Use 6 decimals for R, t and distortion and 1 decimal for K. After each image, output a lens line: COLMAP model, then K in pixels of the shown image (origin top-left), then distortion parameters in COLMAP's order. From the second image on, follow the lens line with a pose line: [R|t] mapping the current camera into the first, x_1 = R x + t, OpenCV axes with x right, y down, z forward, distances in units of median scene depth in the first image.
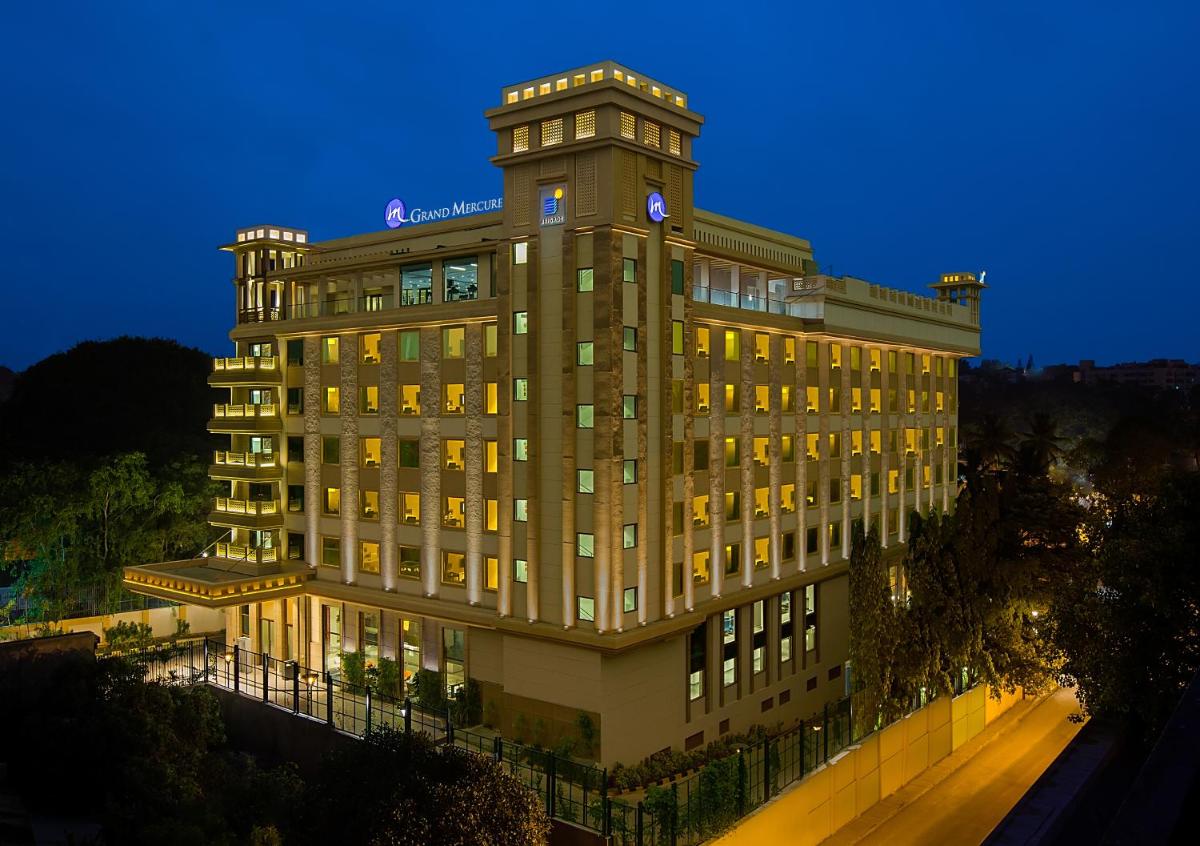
lens RADIAL K [[1067.7, 0, 601.4], [0, 1067.7, 415.4], [0, 0, 1]] dist [-0.001701, -0.001455]
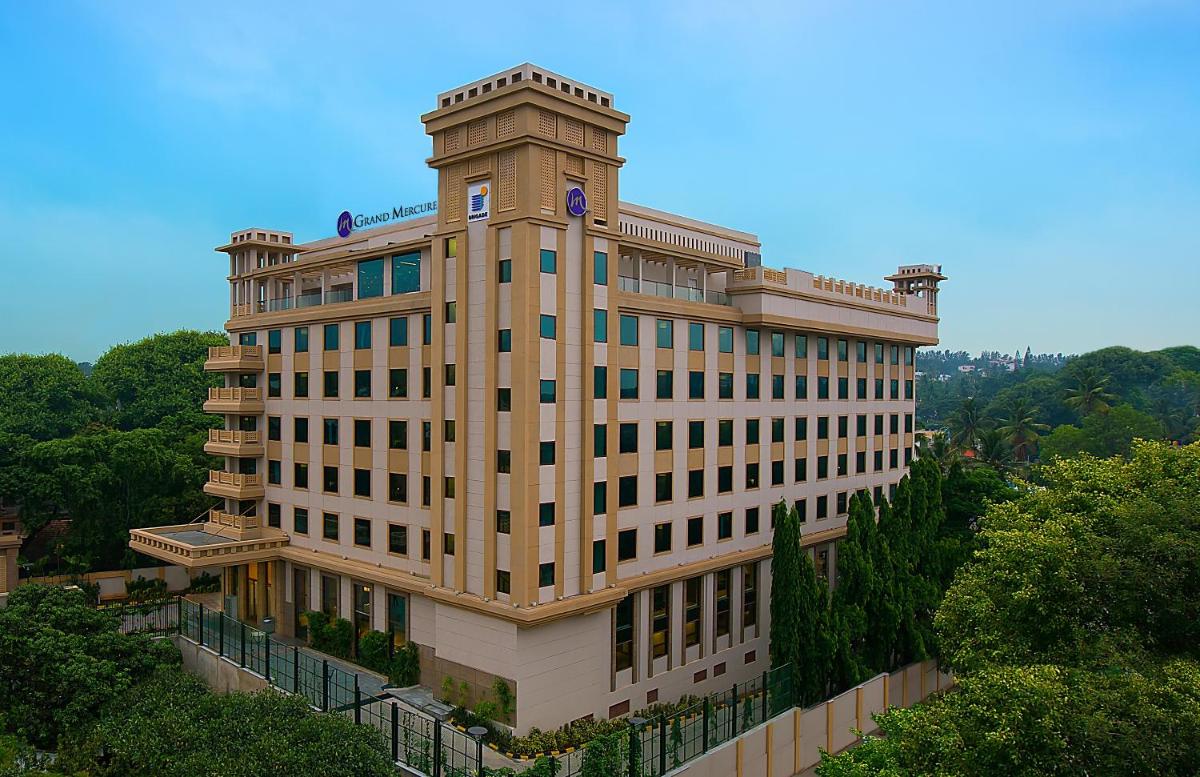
lens RADIAL K [[894.8, 0, 598.6], [0, 894.8, 398.3], [0, 0, 1]] dist [-0.032987, 0.001694]
pose [[0.991957, 0.005522, -0.126456, 0.178963], [-0.006108, 0.999972, -0.004247, 0.002552], [0.126429, 0.004985, 0.991963, 0.126191]]
